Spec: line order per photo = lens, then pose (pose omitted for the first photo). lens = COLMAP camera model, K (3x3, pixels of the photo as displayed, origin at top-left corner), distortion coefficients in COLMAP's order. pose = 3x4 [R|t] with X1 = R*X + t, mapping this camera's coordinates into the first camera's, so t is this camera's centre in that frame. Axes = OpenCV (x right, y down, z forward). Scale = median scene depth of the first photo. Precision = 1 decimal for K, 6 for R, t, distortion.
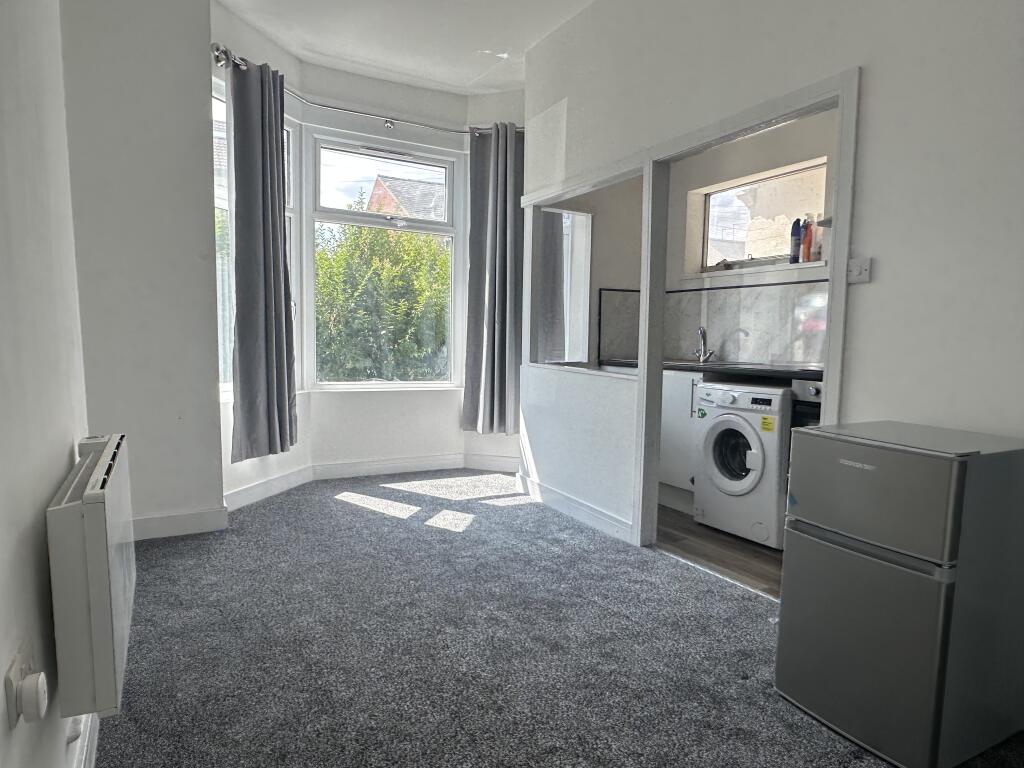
lens RADIAL K [[658.4, 0, 512.0], [0, 658.4, 384.0], [0, 0, 1]] dist [0.000864, -0.000034]
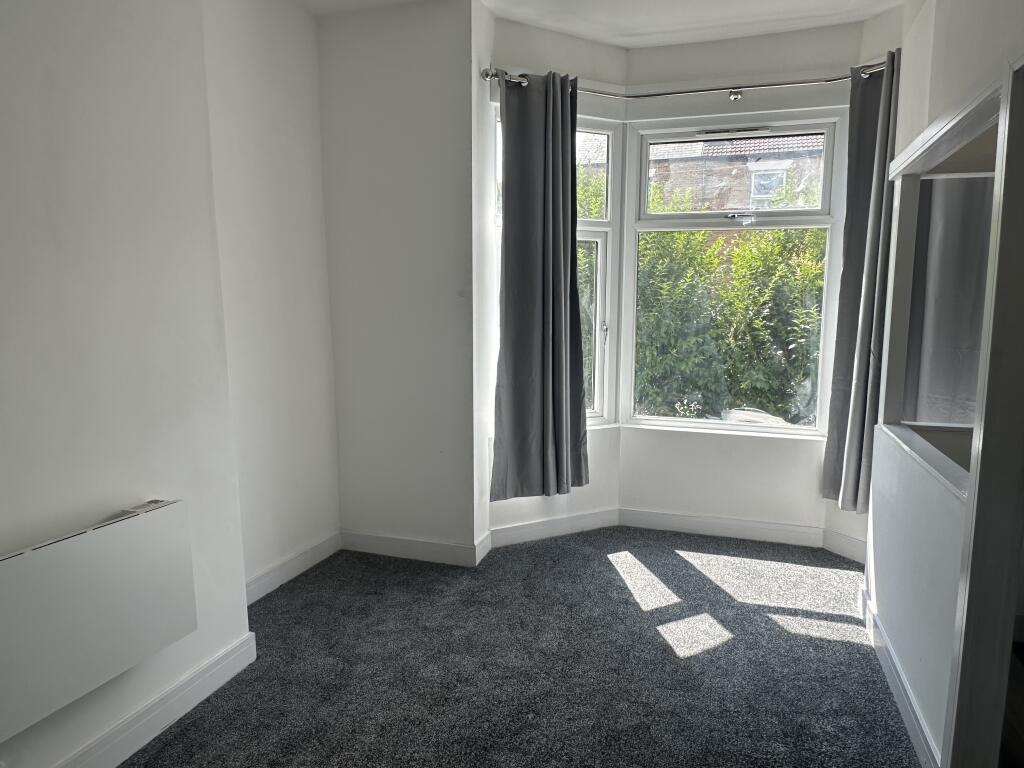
lens RADIAL K [[658.4, 0, 512.0], [0, 658.4, 384.0], [0, 0, 1]] dist [0.000864, -0.000034]
pose [[0.675343, 0.069996, -0.734175, 0.292804], [-0.046851, 0.997547, 0.052009, -0.101950], [0.736014, -0.000727, 0.676966, 0.348070]]
